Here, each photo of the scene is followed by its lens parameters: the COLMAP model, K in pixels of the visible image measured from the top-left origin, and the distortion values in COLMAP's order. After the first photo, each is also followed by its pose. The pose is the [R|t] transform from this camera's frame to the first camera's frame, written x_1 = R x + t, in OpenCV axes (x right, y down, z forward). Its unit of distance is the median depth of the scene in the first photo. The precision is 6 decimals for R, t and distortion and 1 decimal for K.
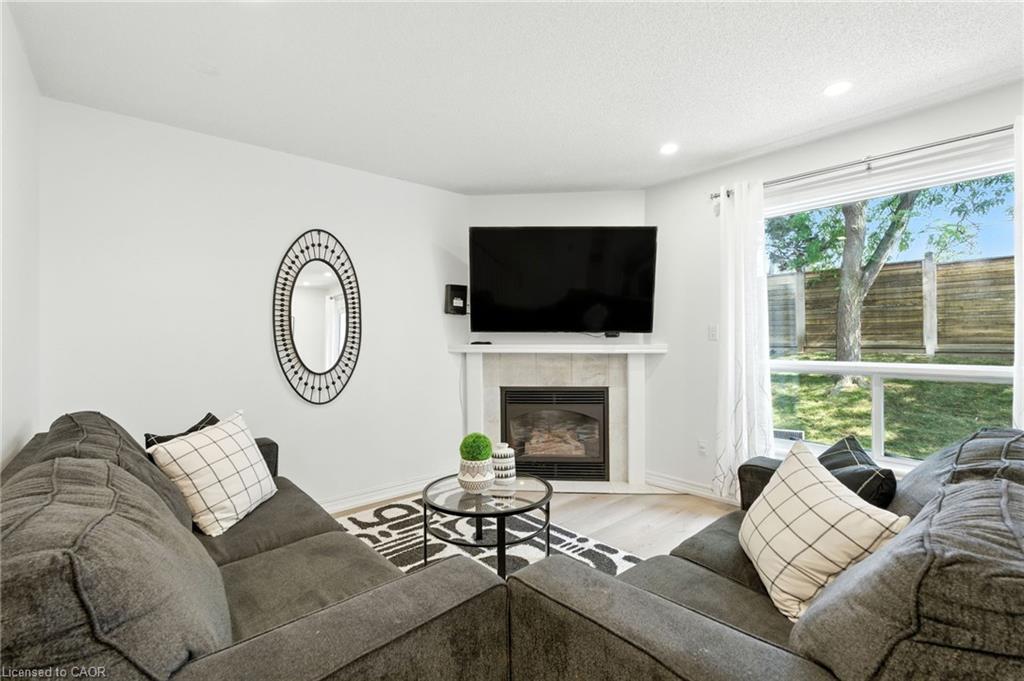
lens RADIAL K [[457.4, 0, 517.3], [0, 457.4, 342.4], [0, 0, 1]] dist [-0.002444, 0.000546]
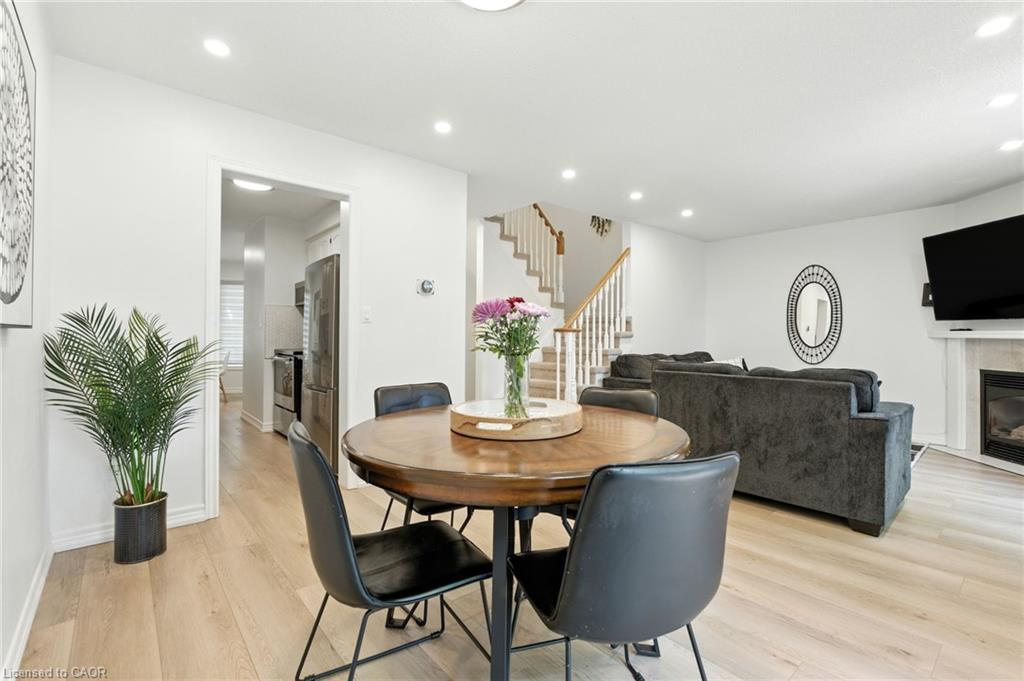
lens RADIAL K [[417.2, 0, 512.0], [0, 417.2, 334.3], [0, 0, 1]] dist [-0.000505, 0.000080]
pose [[-0.024307, 0.006565, -0.999683, 1.041502], [-0.007170, 0.999952, 0.006741, 0.014542], [0.999679, 0.007332, -0.024259, -0.103794]]
